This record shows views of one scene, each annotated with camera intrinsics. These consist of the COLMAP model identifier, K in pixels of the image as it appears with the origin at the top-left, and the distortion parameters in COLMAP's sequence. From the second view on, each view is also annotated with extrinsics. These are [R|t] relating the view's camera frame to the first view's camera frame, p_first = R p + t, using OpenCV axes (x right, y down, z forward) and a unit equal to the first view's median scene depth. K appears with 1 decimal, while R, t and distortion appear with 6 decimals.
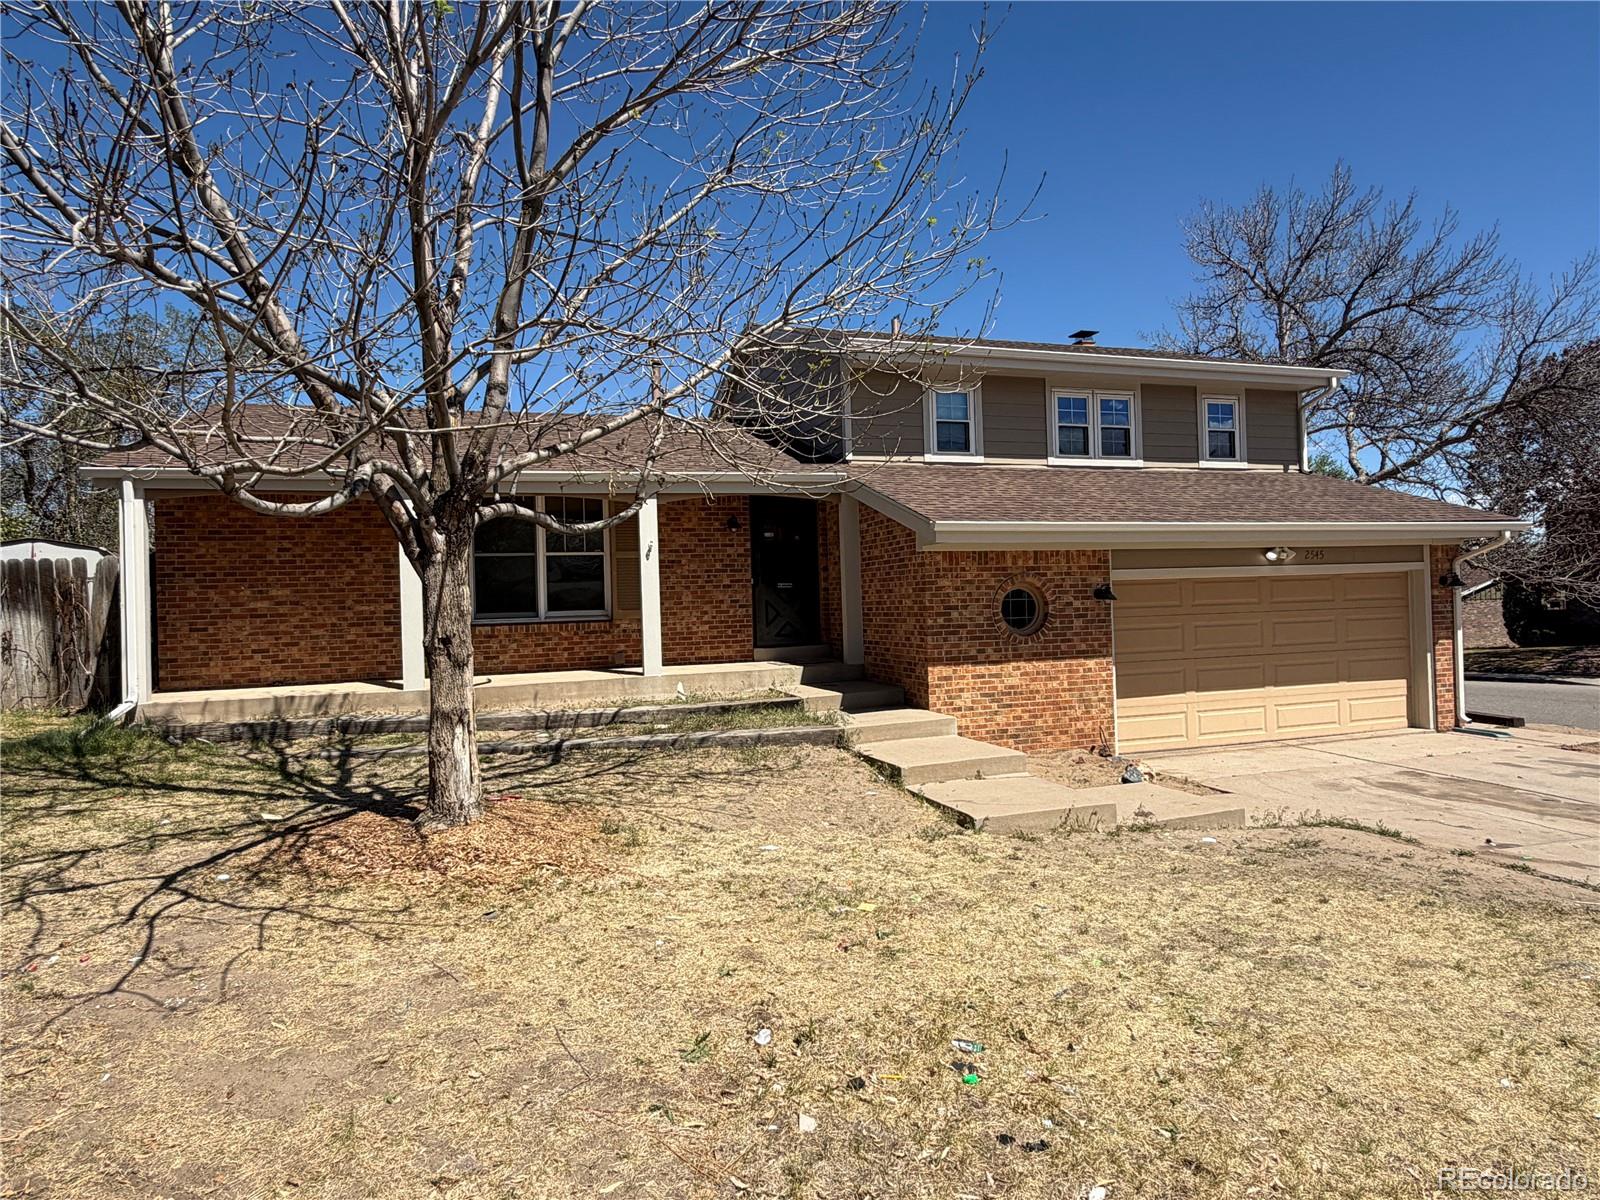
lens RADIAL K [[955.7, 0, 796.3], [0, 955.7, 596.5], [0, 0, 1]] dist [-0.000852, 0.000173]
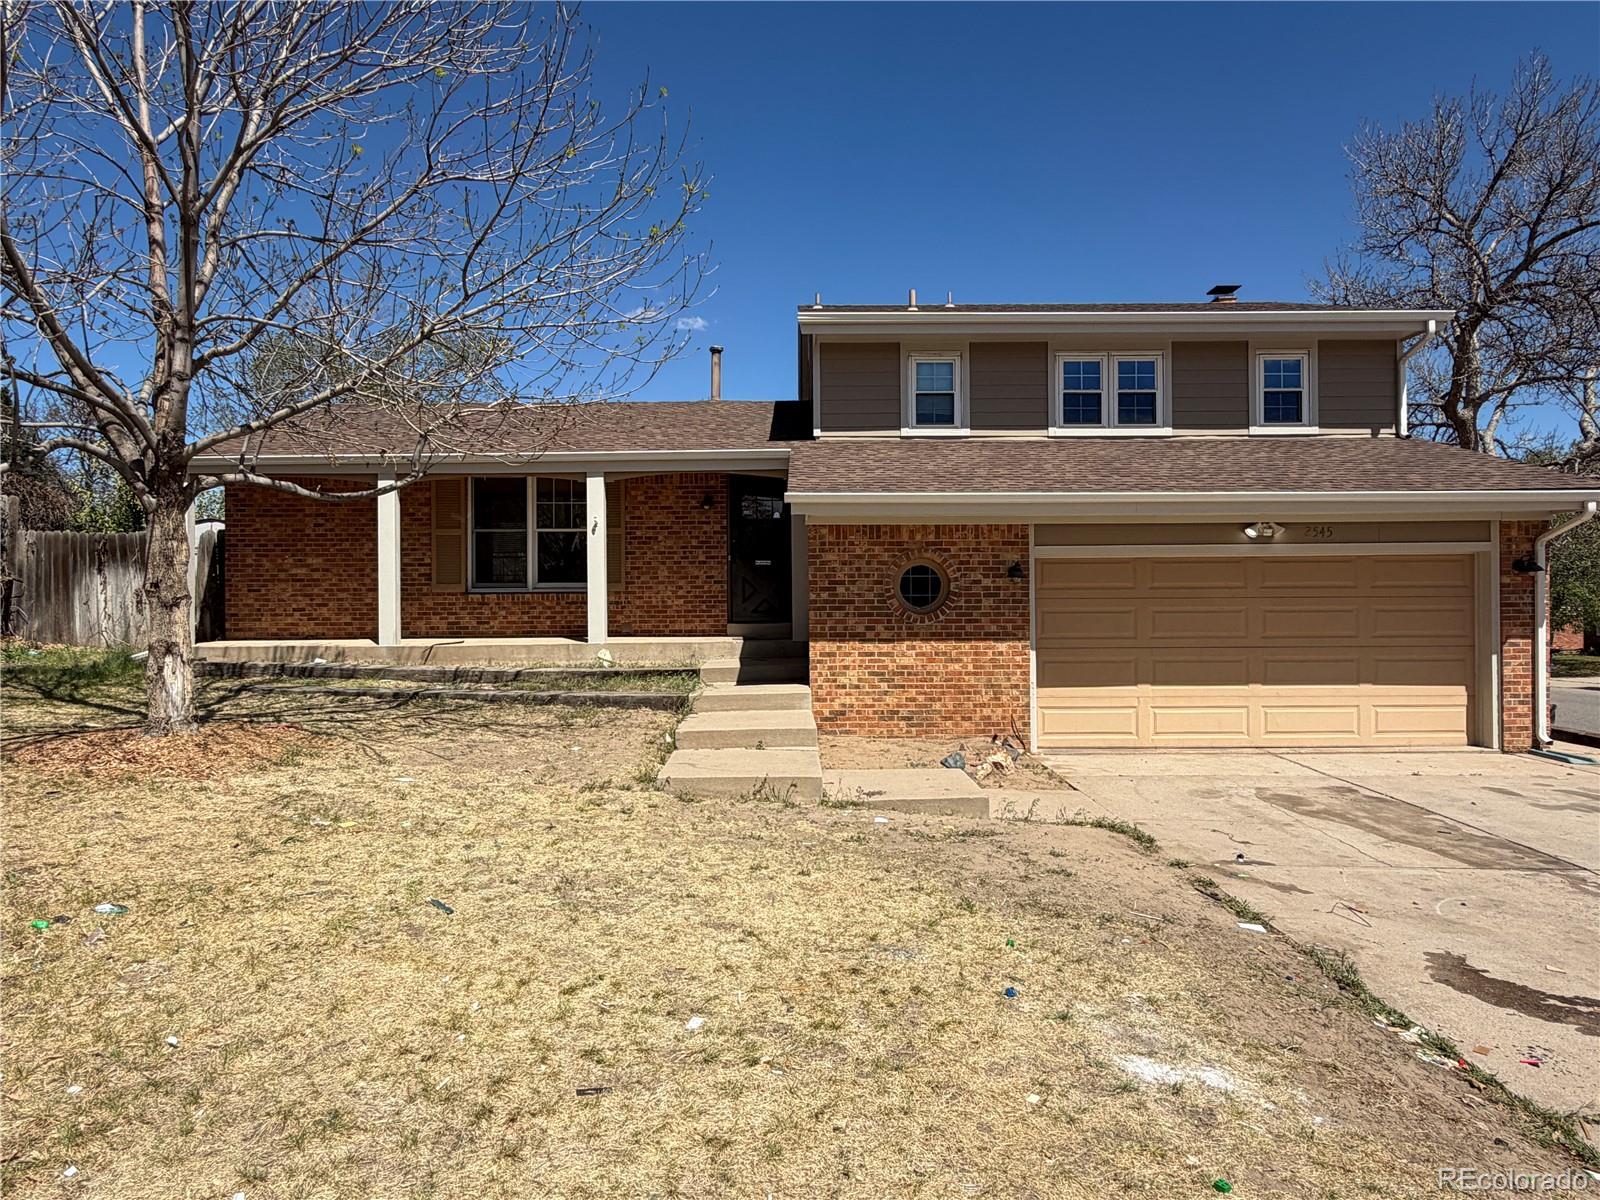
lens RADIAL K [[978.2, 0, 800.7], [0, 978.2, 600.7], [0, 0, 1]] dist [-0.005200, 0.002870]
pose [[0.949354, 0.023571, -0.313322, 0.405125], [-0.020392, 0.999702, 0.013420, 0.016112], [0.313545, -0.006352, 0.949552, 0.034547]]
